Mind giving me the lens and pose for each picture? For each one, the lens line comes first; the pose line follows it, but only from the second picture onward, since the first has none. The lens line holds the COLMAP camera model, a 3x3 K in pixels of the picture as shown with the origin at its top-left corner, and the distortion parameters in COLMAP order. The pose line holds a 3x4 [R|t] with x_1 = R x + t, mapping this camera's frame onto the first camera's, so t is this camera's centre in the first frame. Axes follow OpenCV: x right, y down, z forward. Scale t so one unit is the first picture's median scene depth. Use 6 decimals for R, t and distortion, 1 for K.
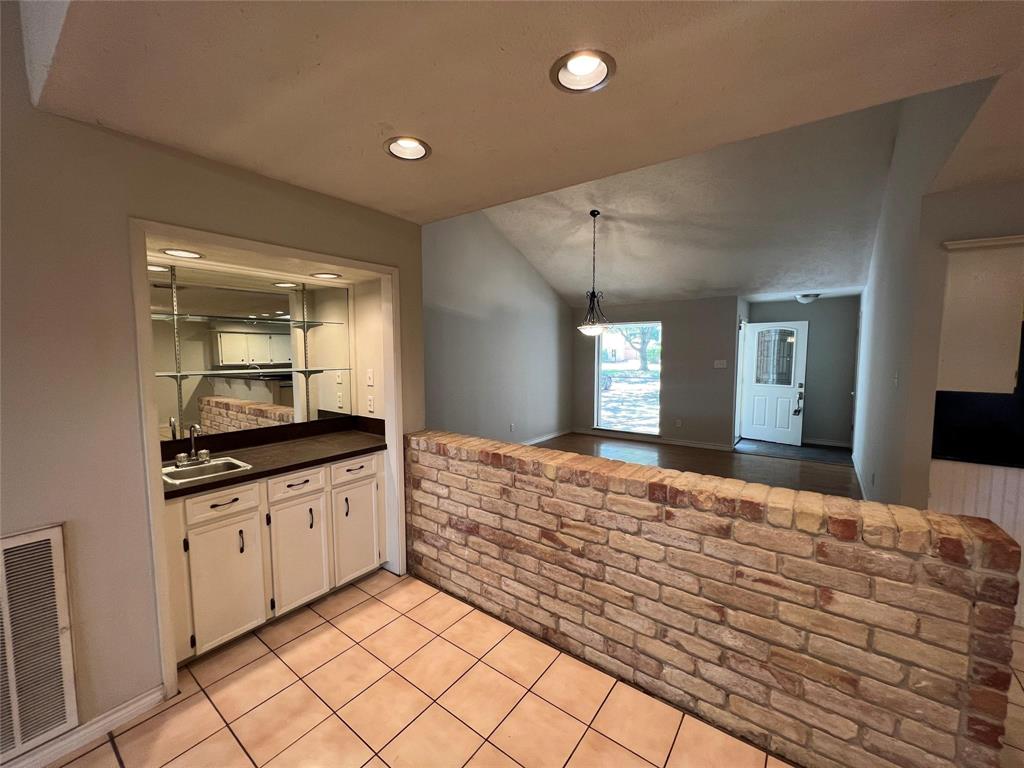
lens RADIAL K [[410.9, 0, 508.2], [0, 410.9, 380.7], [0, 0, 1]] dist [-0.011960, 0.000001]
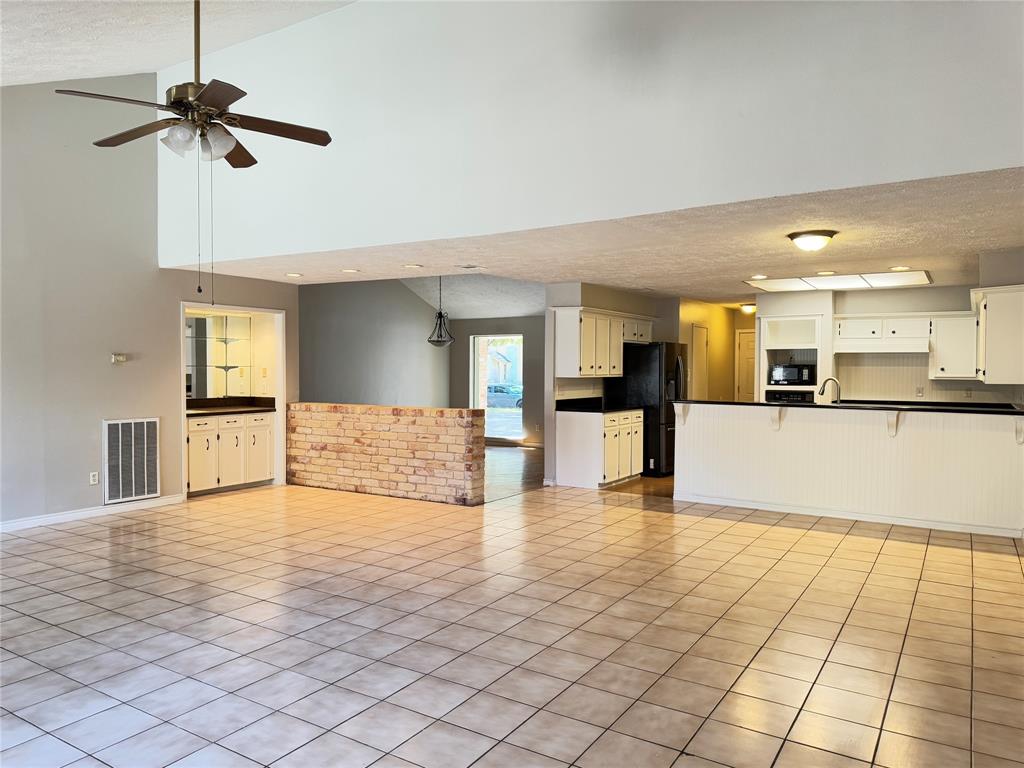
lens RADIAL K [[722.6, 0, 509.6], [0, 722.6, 381.5], [0, 0, 1]] dist [0.079116, -0.119824]
pose [[0.995792, 0.008173, 0.091276, 0.522952], [-0.003536, 0.998700, -0.050850, 0.247384], [-0.091573, 0.050313, 0.994526, -2.776917]]
